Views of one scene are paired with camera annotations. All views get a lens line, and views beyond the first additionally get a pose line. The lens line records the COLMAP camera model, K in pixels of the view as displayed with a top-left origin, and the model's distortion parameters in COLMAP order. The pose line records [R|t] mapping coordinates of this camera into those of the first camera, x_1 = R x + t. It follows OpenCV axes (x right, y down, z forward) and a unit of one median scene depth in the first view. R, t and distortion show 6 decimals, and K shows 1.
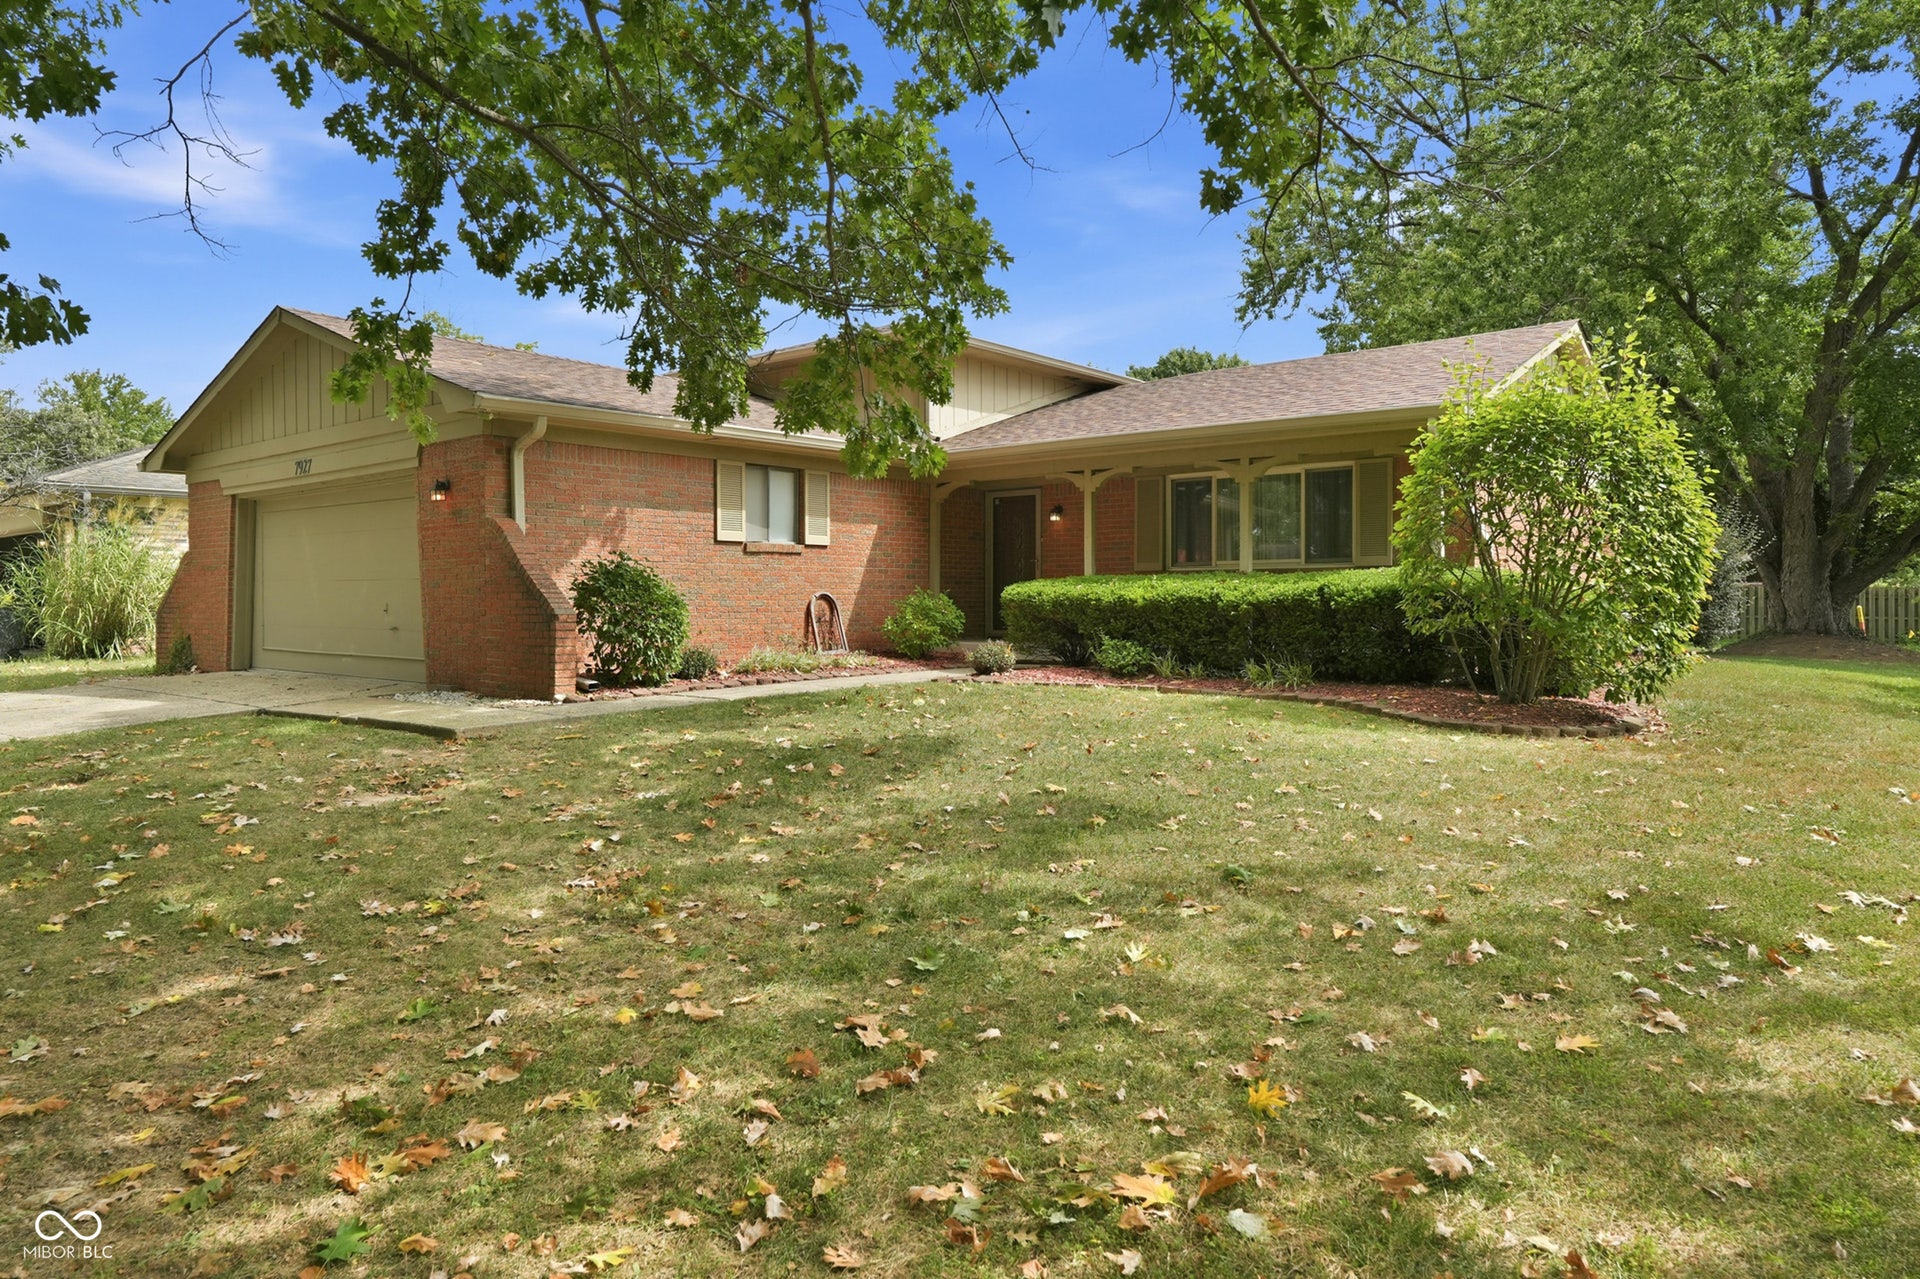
lens RADIAL K [[1265.8, 0, 960.0], [0, 1265.8, 639.5], [0, 0, 1]] dist [-0.044511, 0.022154]
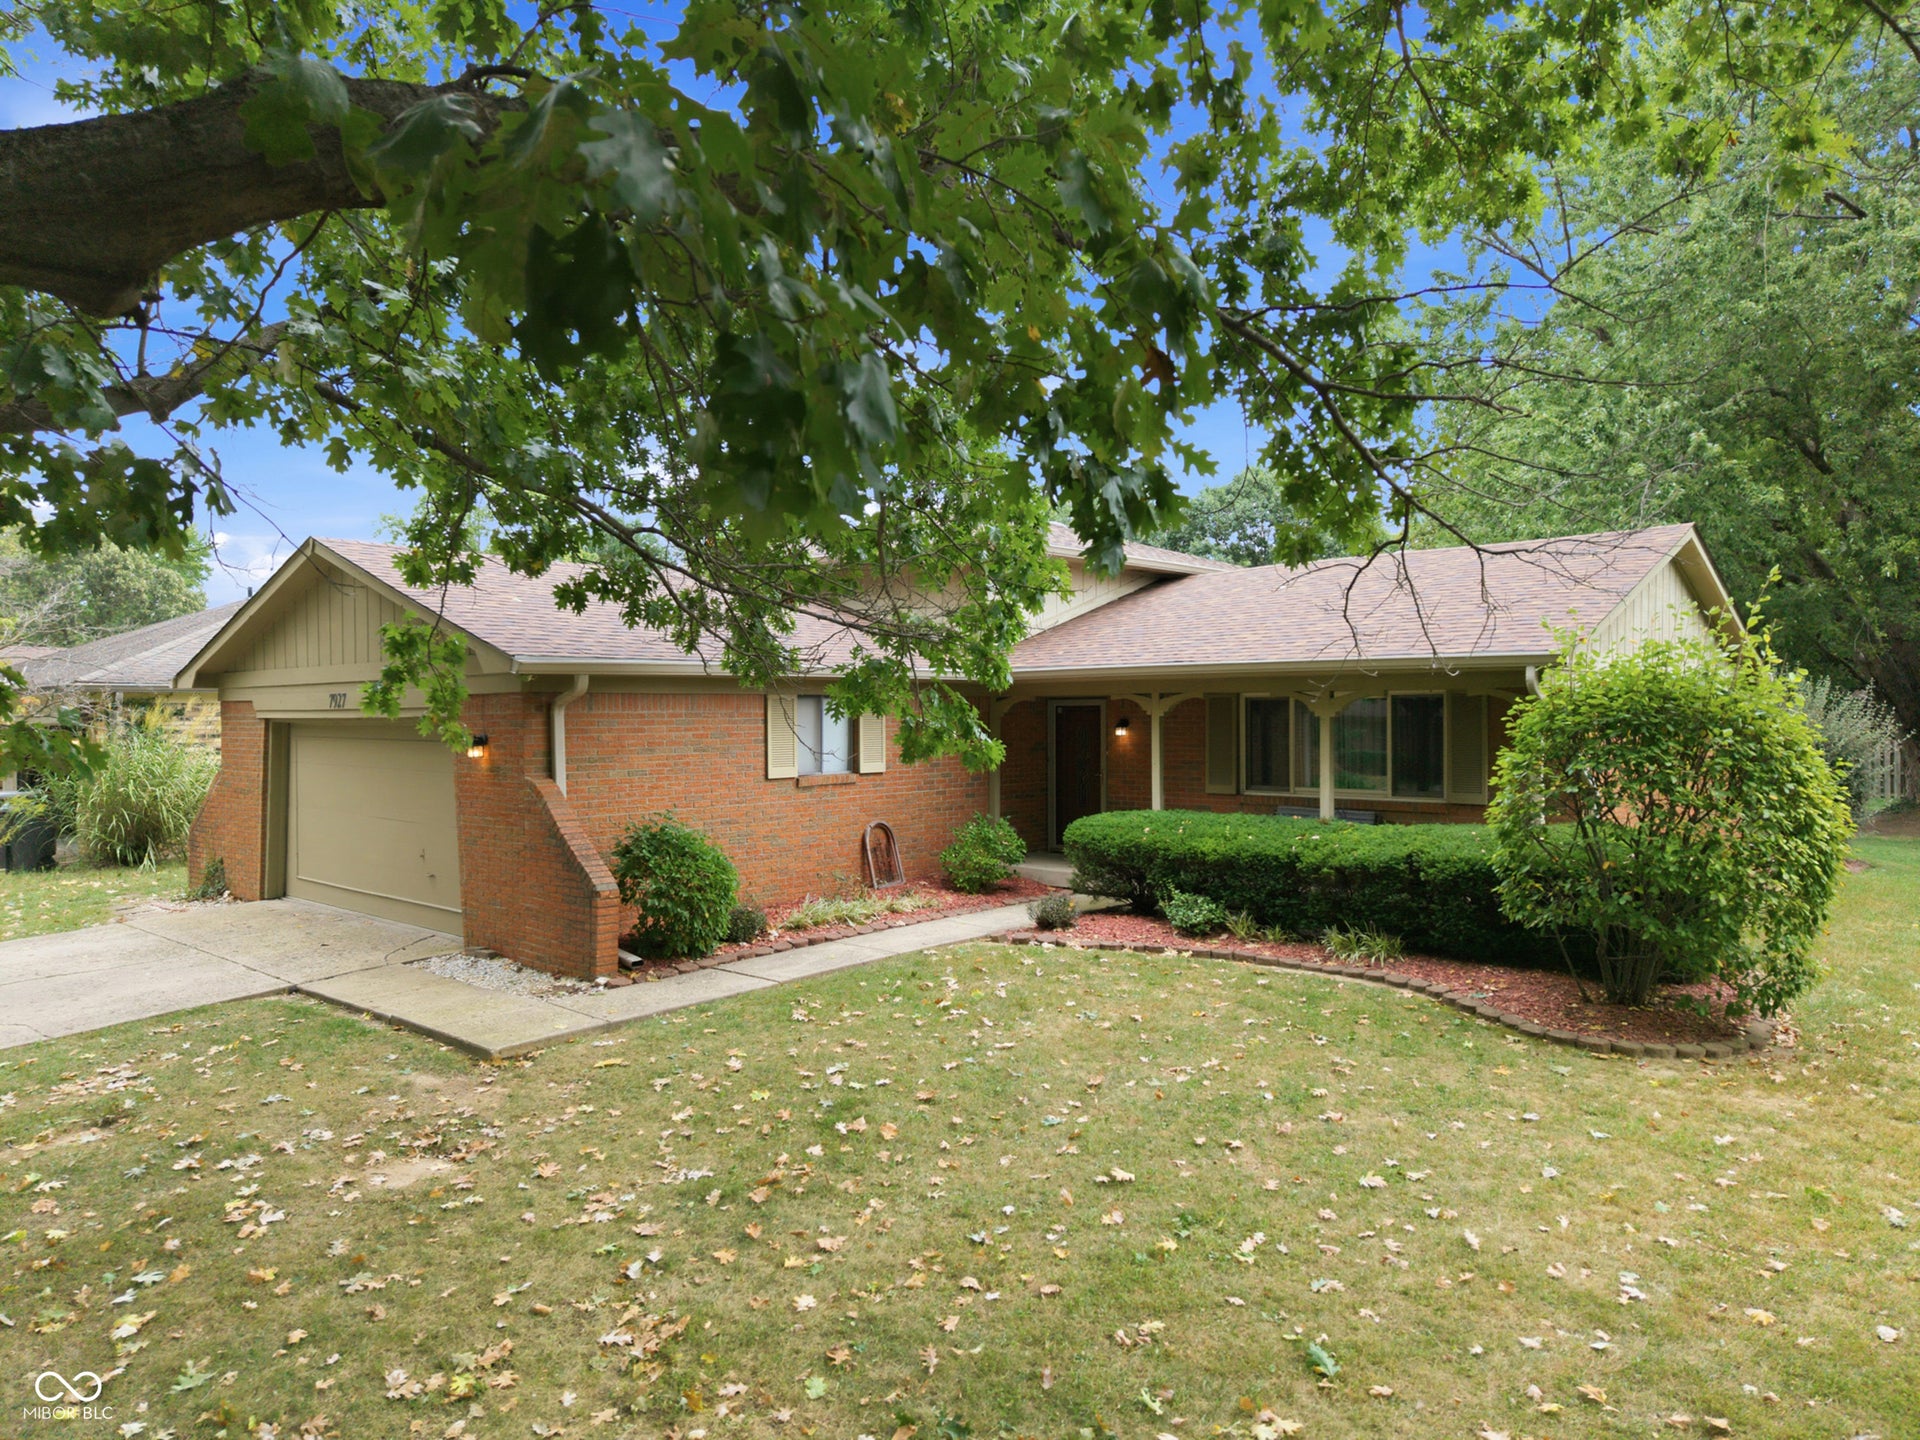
lens RADIAL K [[1323.2, 0, 966.1], [0, 1323.2, 721.5], [0, 0, 1]] dist [0.003143, -0.031812]
pose [[0.998994, -0.004567, -0.044616, 0.003302], [0.003898, 0.999879, -0.015079, -0.127748], [0.044680, 0.014890, 0.998890, 0.008253]]
